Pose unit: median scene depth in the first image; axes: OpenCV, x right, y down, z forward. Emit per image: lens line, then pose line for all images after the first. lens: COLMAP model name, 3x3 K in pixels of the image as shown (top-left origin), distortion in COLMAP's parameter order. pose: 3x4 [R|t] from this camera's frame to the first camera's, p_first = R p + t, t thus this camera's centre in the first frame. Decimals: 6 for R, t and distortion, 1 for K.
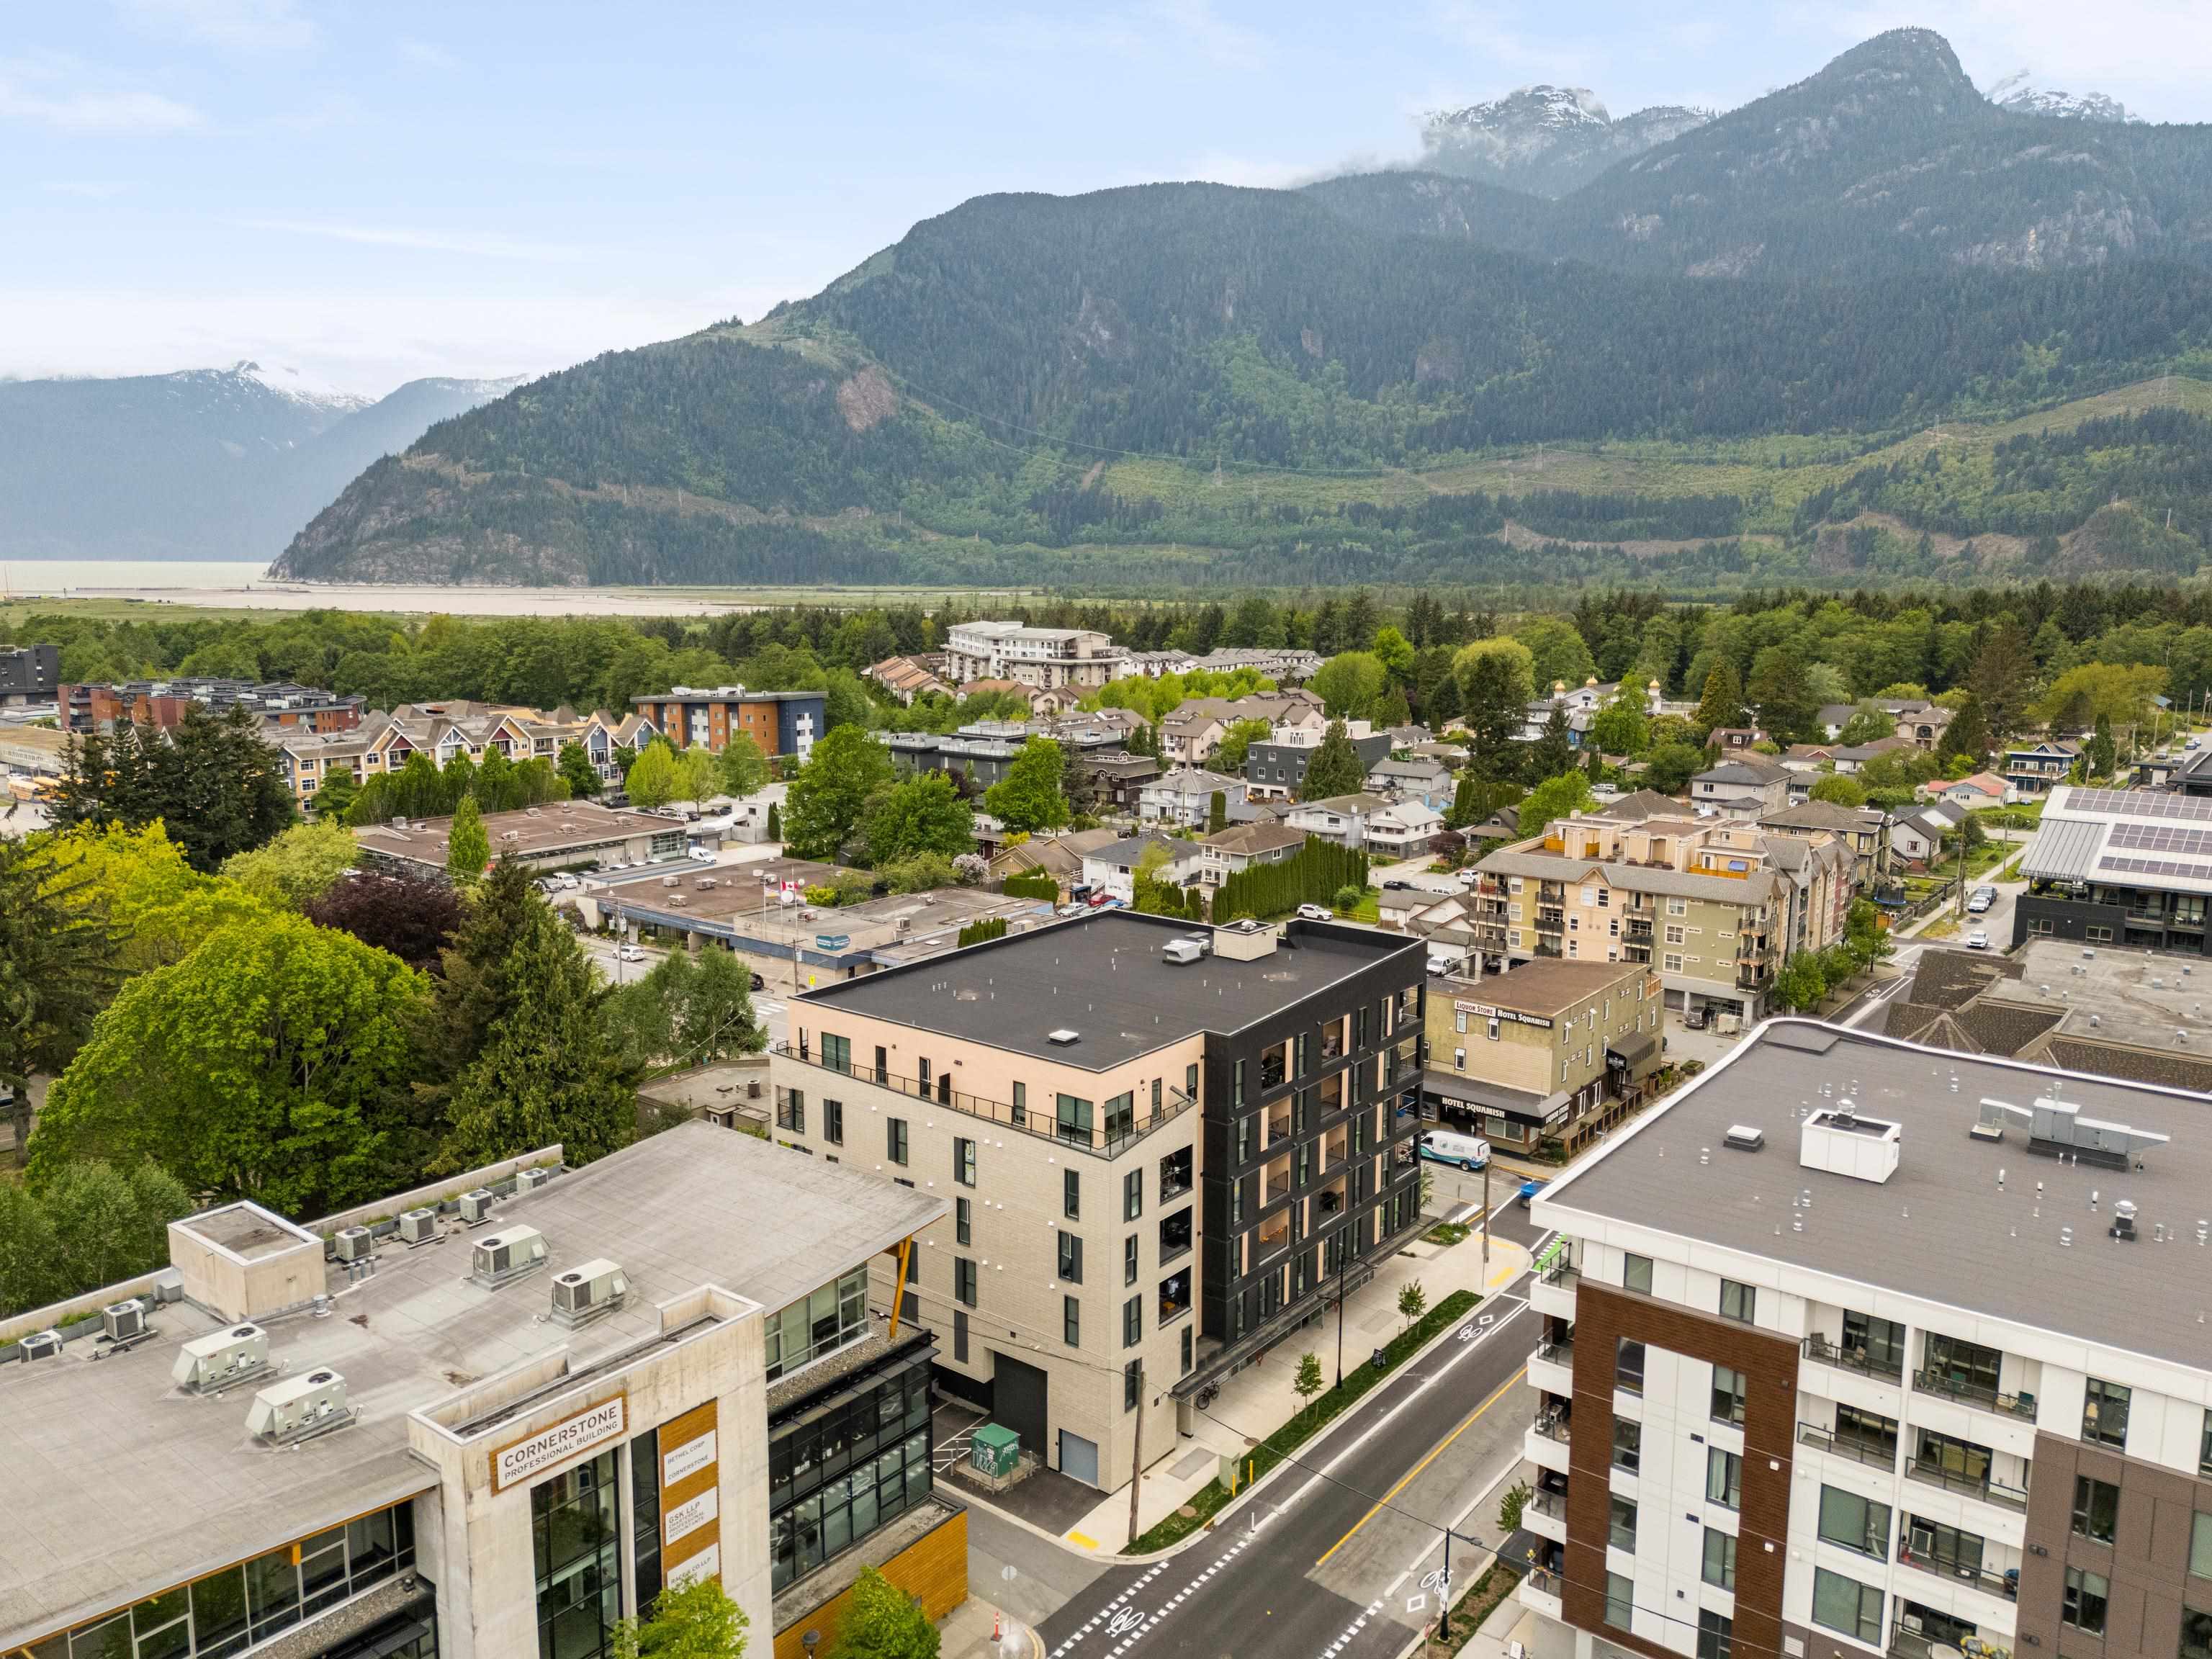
lens RADIAL K [[1615.7, 0, 1105.7], [0, 1615.7, 828.6], [0, 0, 1]] dist [0.055062, -0.040877]
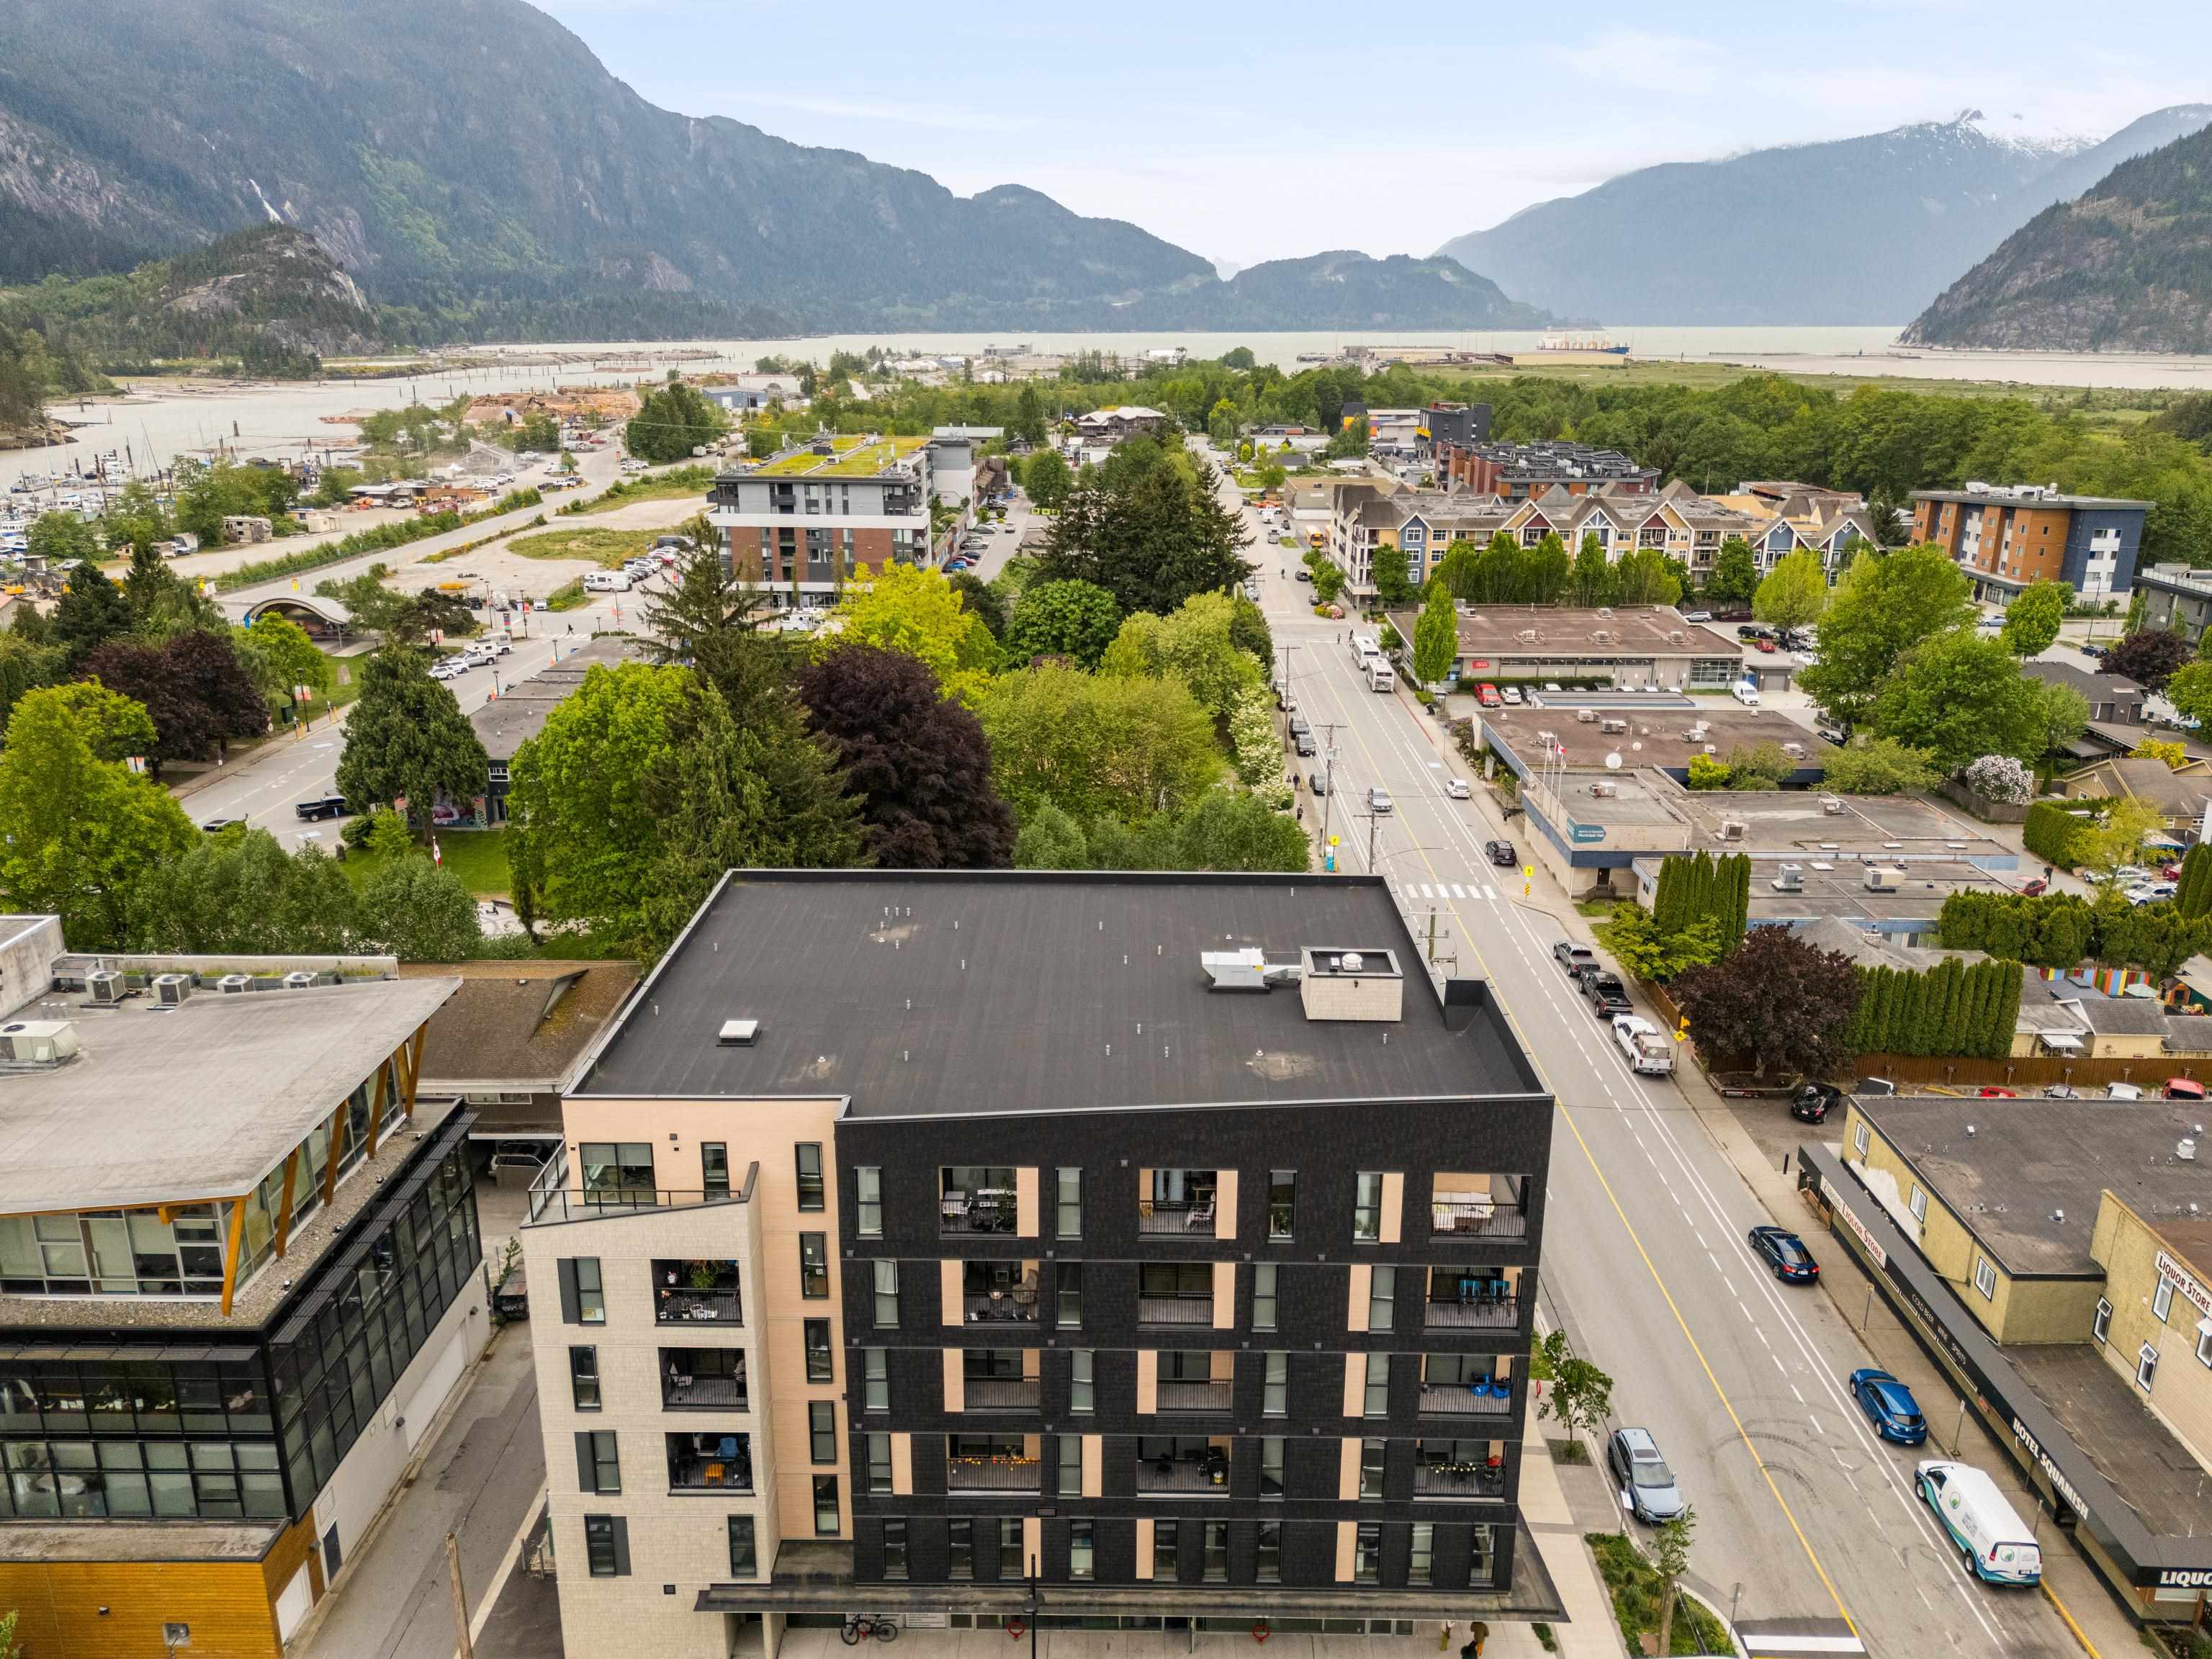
lens RADIAL K [[1615.7, 0, 1112.2], [0, 1615.7, 831.3], [0, 0, 1]] dist [0.055062, -0.040877]
pose [[0.608239, 0.239135, -0.756875, 0.179274], [-0.133177, 0.970767, 0.199690, -0.034359], [0.782502, -0.020661, 0.622305, 0.225732]]
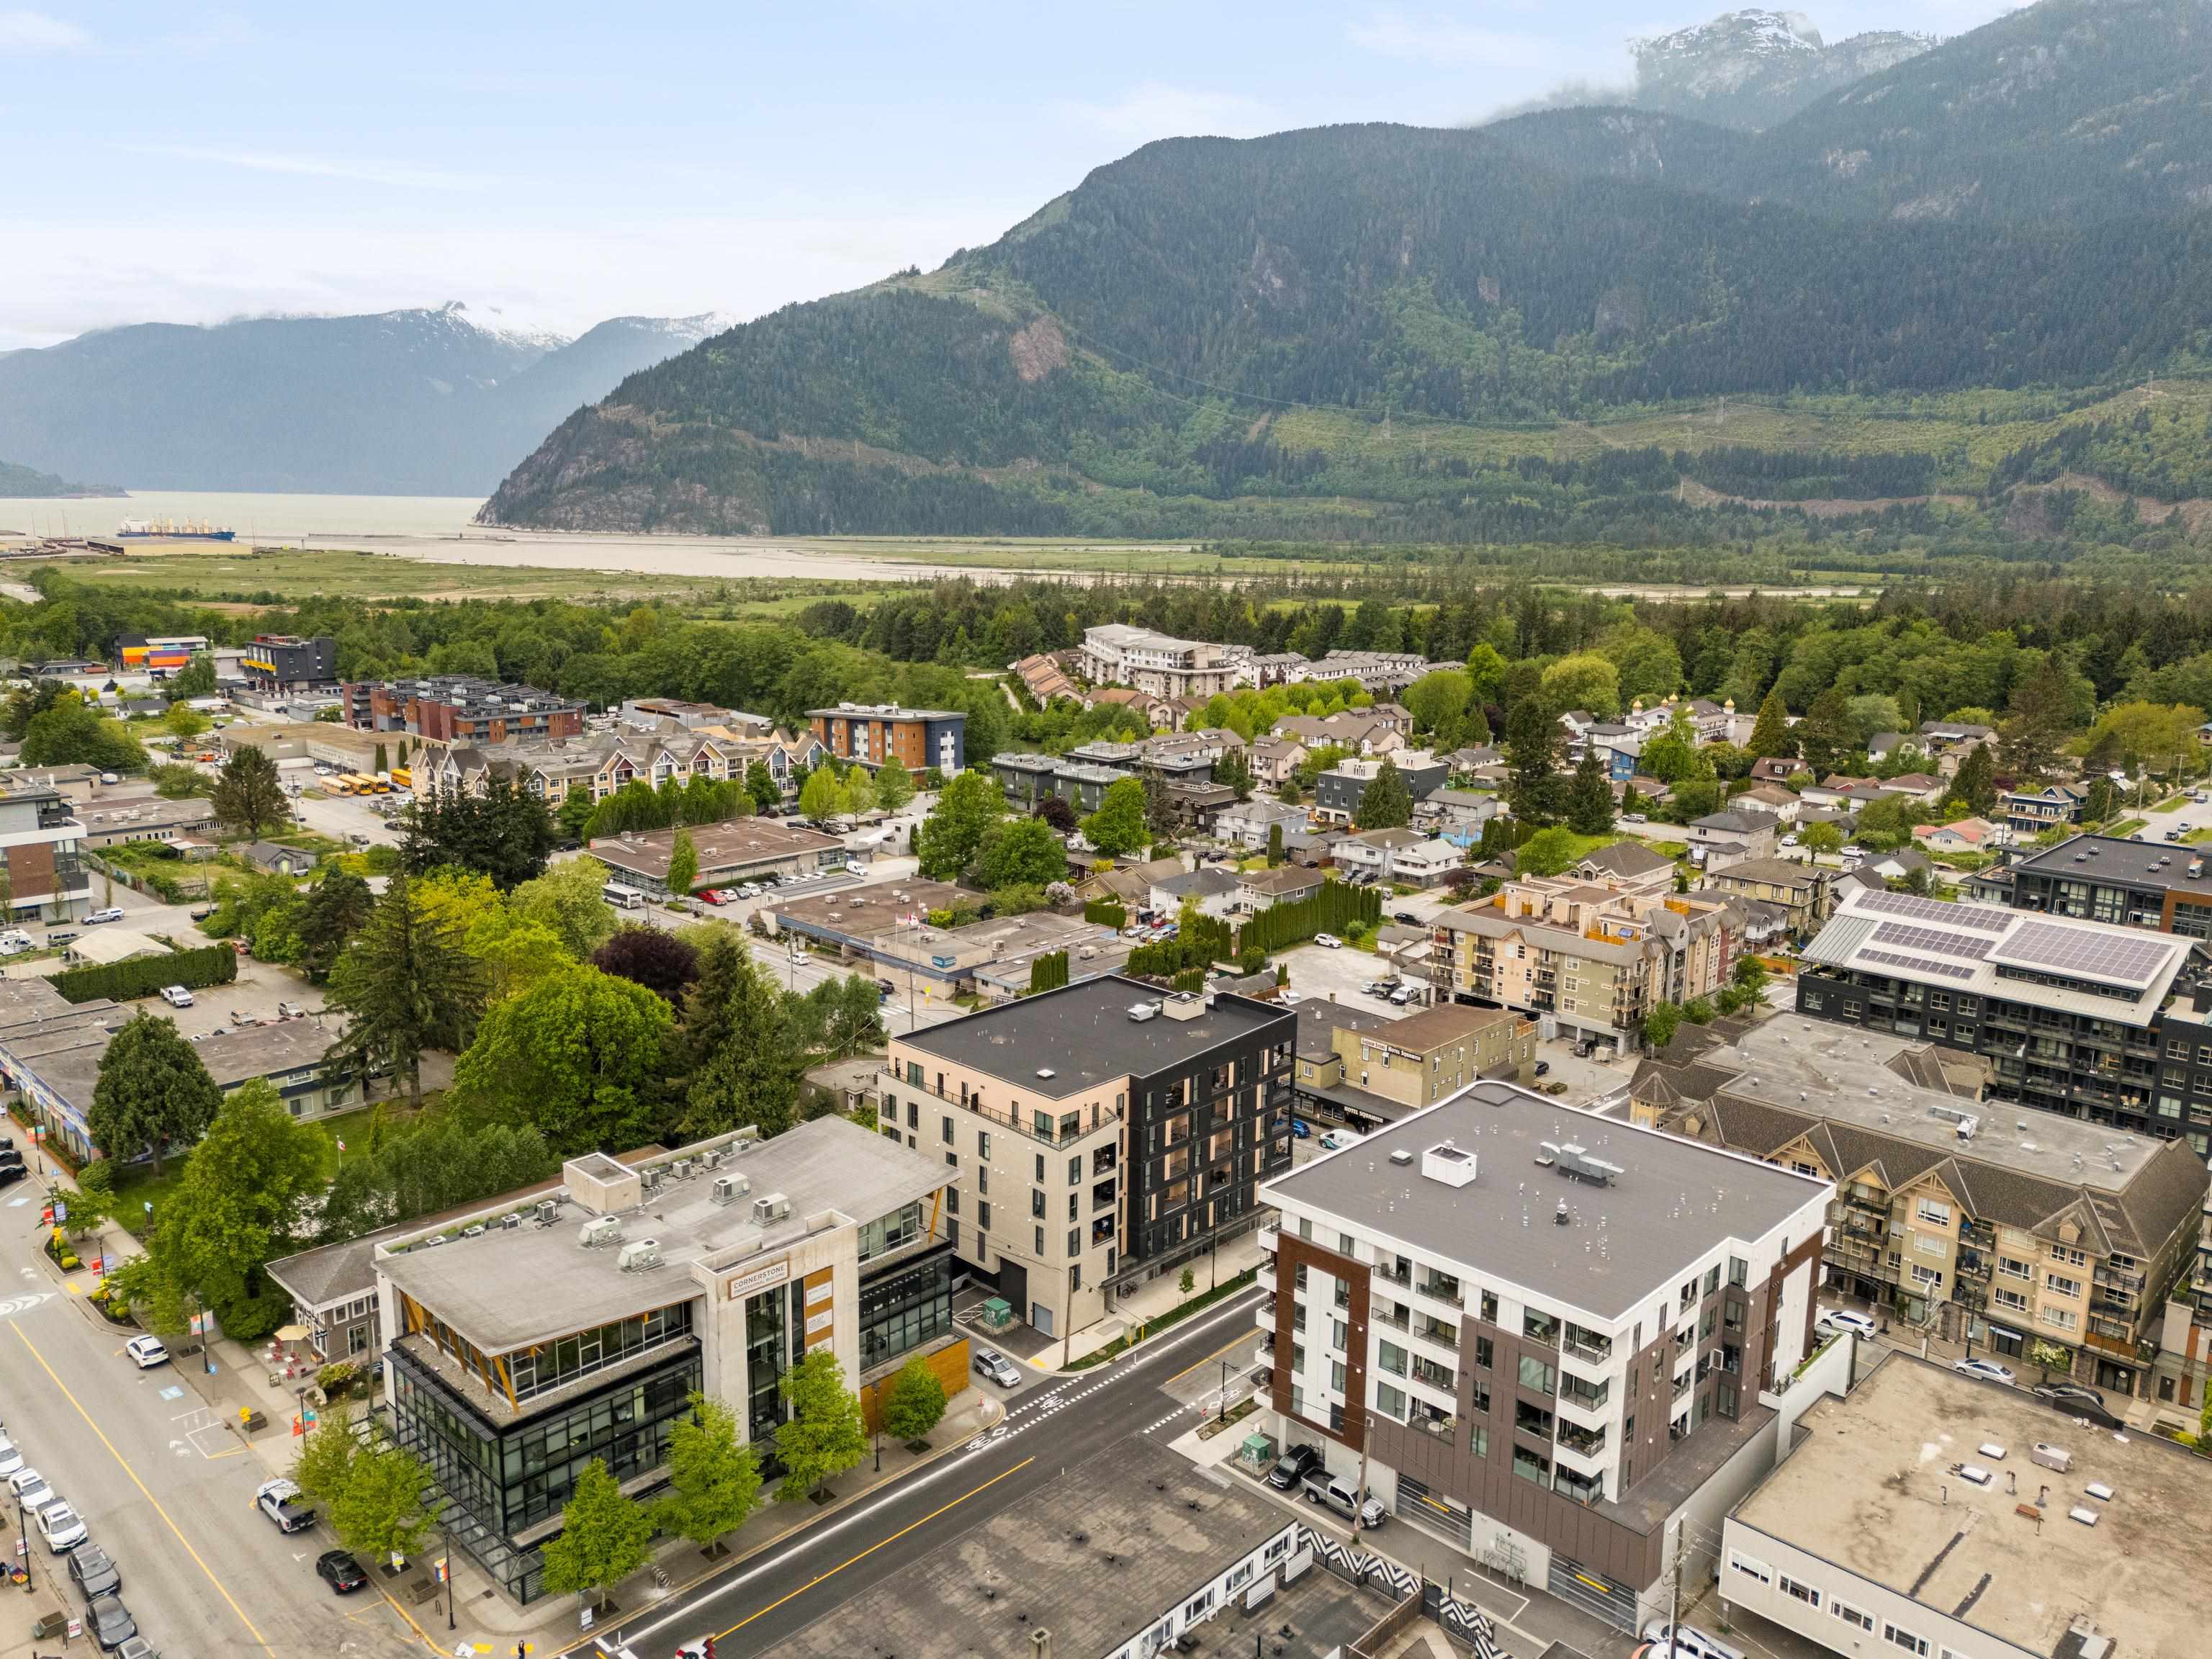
lens RADIAL K [[1615.7, 0, 1103.2], [0, 1615.7, 826.0], [0, 0, 1]] dist [0.055062, -0.040877]
pose [[0.994453, 0.029658, -0.100915, 0.062785], [-0.026216, 0.999034, 0.035258, -0.061095], [0.101863, -0.032417, 0.994270, -0.211674]]
